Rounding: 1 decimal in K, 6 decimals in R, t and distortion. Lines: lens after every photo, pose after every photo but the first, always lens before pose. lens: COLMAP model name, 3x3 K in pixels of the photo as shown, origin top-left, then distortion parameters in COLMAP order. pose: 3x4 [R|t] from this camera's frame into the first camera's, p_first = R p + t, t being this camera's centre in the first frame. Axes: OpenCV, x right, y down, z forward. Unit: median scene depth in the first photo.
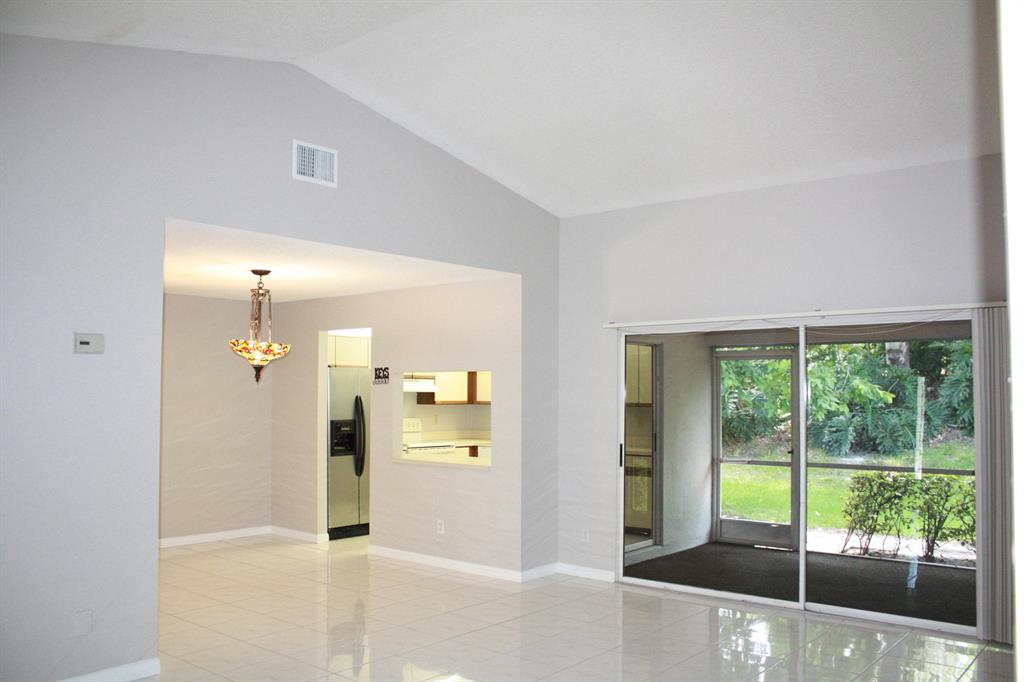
lens RADIAL K [[859.8, 0, 512.5], [0, 859.8, 344.1], [0, 0, 1]] dist [-0.109838, -0.003553]
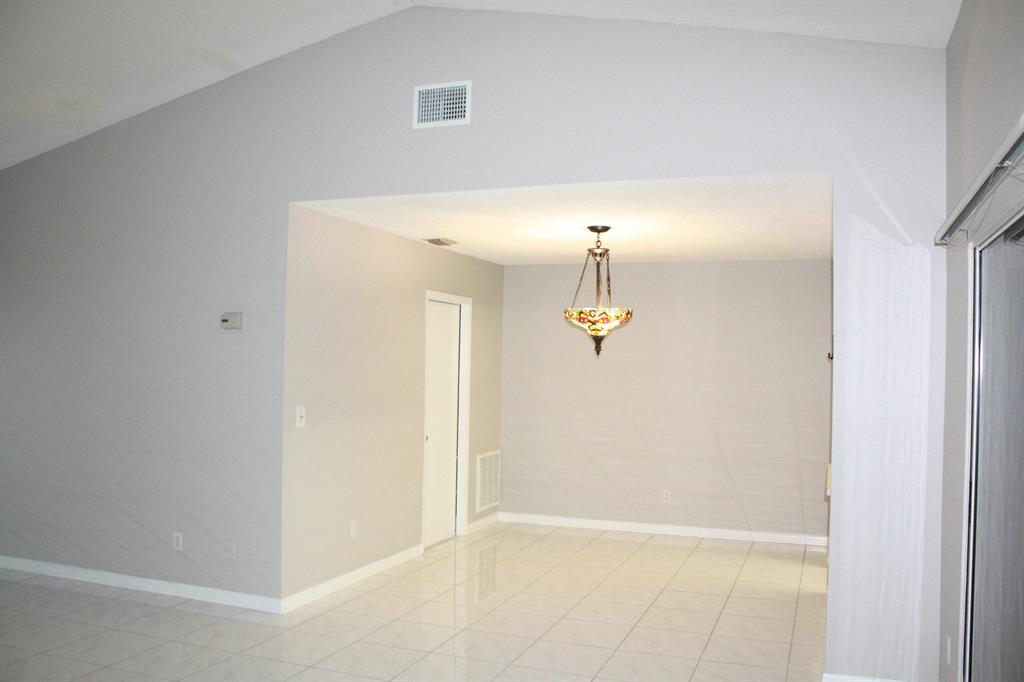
lens RADIAL K [[859.8, 0, 512.8], [0, 859.8, 344.4], [0, 0, 1]] dist [-0.109838, -0.003553]
pose [[0.336833, -0.007093, -0.941538, 0.630060], [0.034435, 0.999395, 0.004791, 0.033217], [0.940935, -0.034035, 0.336874, 0.782514]]
